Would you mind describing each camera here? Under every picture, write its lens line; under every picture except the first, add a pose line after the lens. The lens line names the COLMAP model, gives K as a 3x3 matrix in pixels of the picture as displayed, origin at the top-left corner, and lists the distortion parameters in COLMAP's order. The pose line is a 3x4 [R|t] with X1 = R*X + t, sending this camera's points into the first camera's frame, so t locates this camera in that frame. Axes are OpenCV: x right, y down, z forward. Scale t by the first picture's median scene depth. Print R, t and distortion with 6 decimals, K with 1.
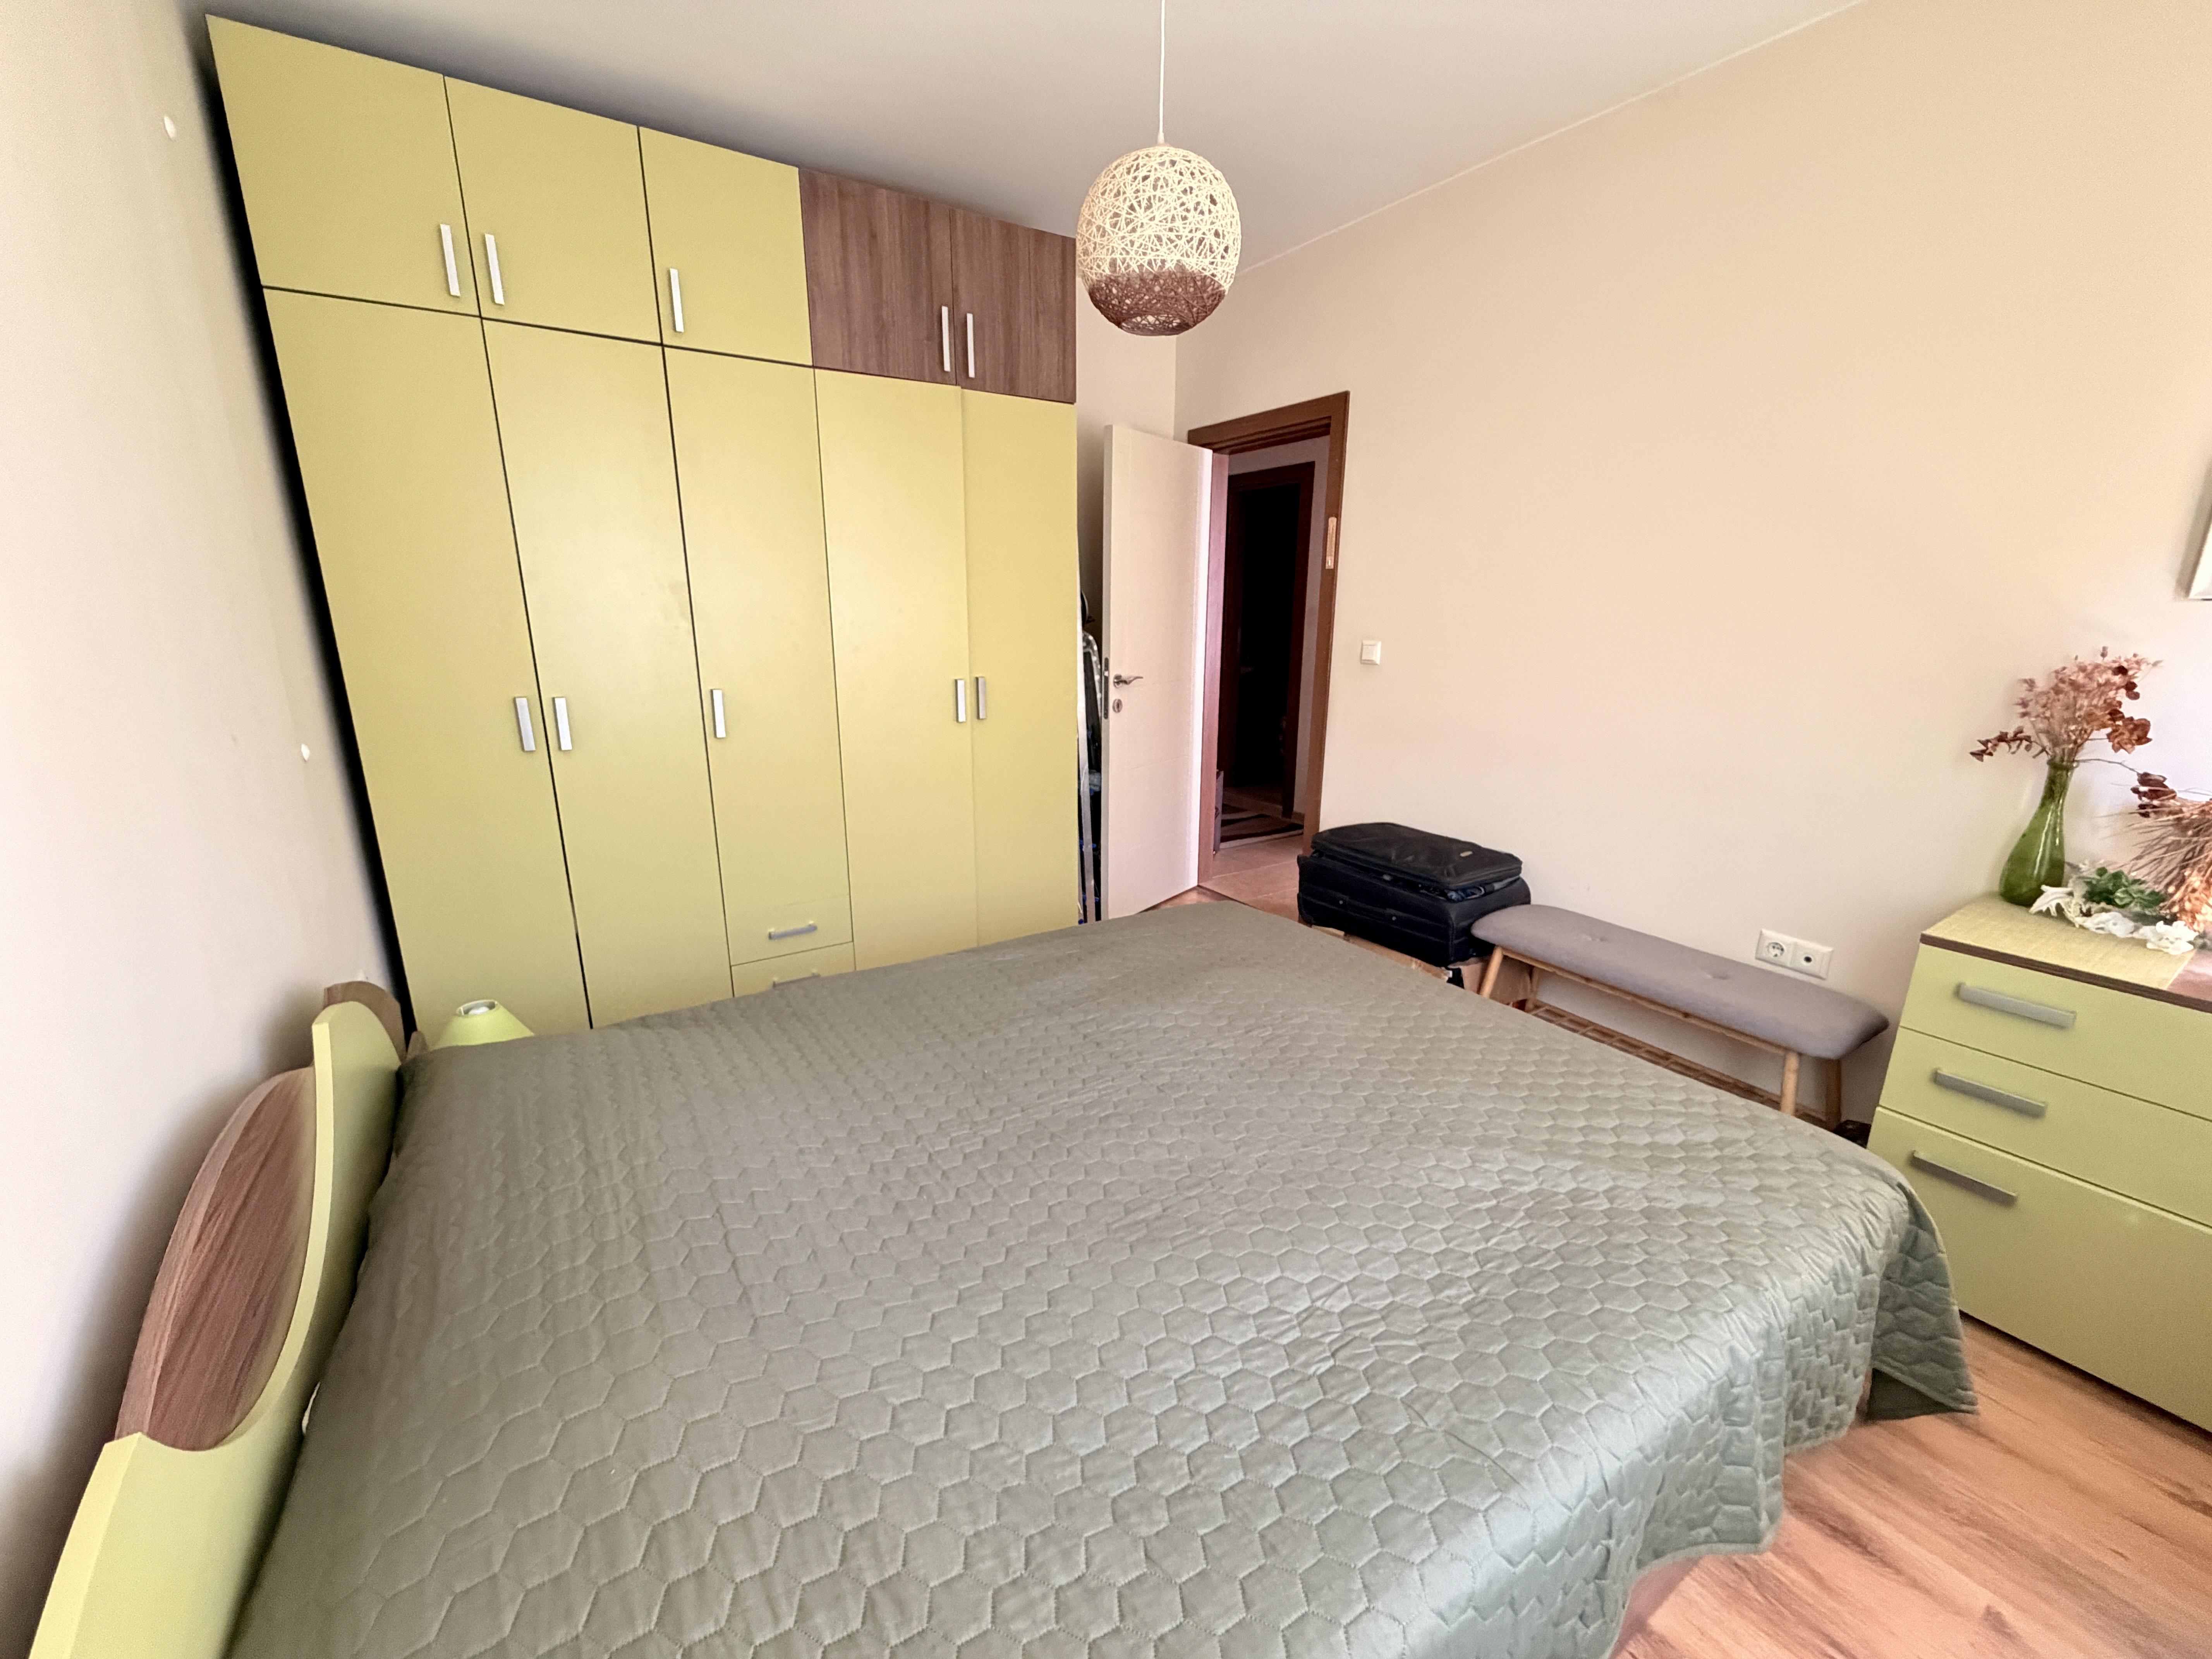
lens RADIAL K [[877.4, 0, 1106.2], [0, 877.4, 822.1], [0, 0, 1]] dist [0.000274, 0.000065]
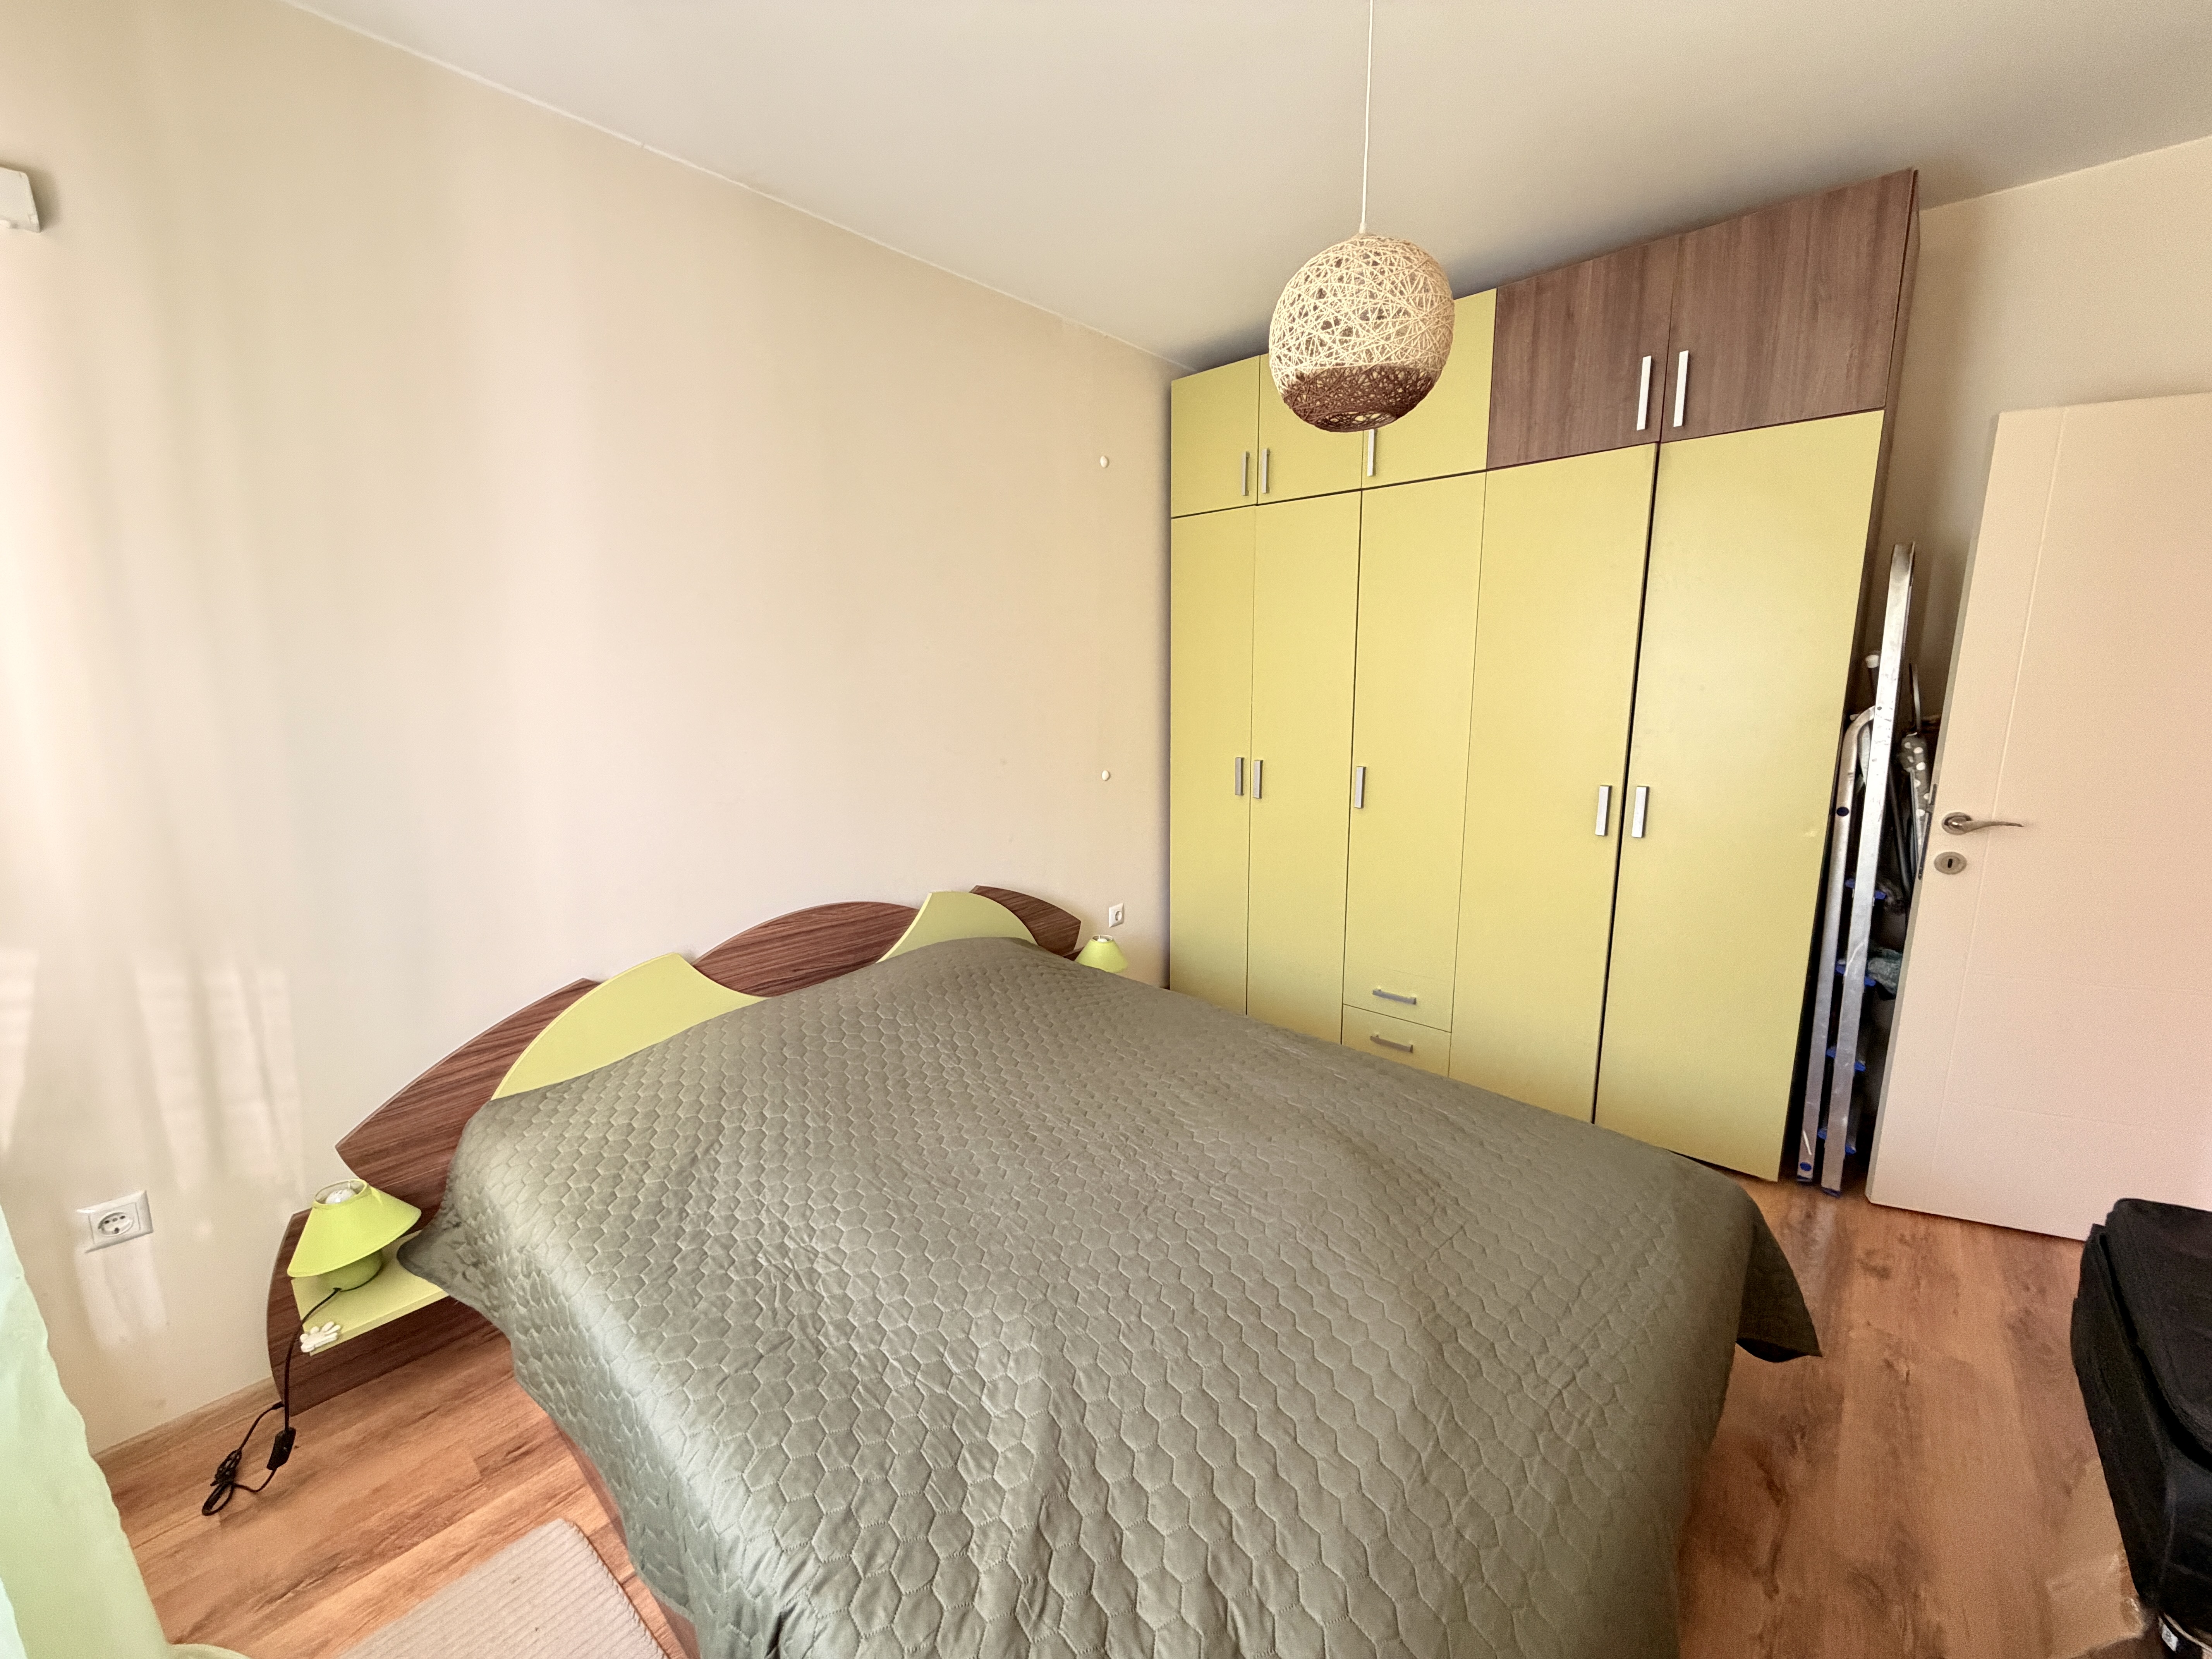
lens RADIAL K [[877.4, 0, 1108.1], [0, 877.4, 830.0], [0, 0, 1]] dist [0.000274, 0.000065]
pose [[0.254981, 0.165654, -0.952651, 0.591957], [-0.221674, 0.968991, 0.109163, -0.122428], [0.941193, 0.183344, 0.283796, 0.360920]]
